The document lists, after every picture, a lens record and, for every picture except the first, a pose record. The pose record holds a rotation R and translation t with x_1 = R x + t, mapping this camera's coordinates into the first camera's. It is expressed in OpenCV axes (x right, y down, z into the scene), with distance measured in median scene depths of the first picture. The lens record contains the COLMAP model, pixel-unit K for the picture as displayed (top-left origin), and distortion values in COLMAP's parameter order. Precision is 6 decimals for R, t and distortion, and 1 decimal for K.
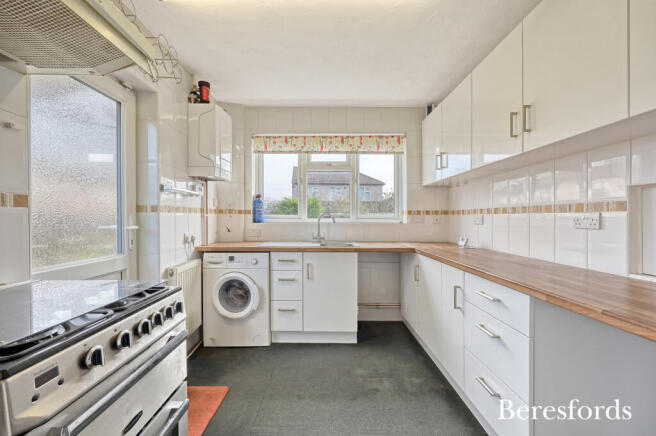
lens RADIAL K [[266.7, 0, 328.4], [0, 266.7, 219.5], [0, 0, 1]] dist [0.004723, -0.000946]
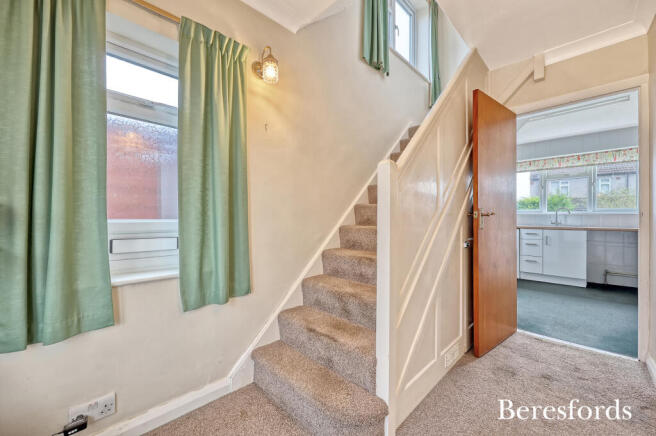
lens RADIAL K [[266.7, 0, 326.6], [0, 266.7, 218.4], [0, 0, 1]] dist [0.004723, -0.000946]
pose [[0.708840, 0.004280, -0.705356, 0.140854], [-0.010384, 0.999937, -0.004368, 0.071708], [0.705293, 0.010420, 0.708839, -1.286682]]
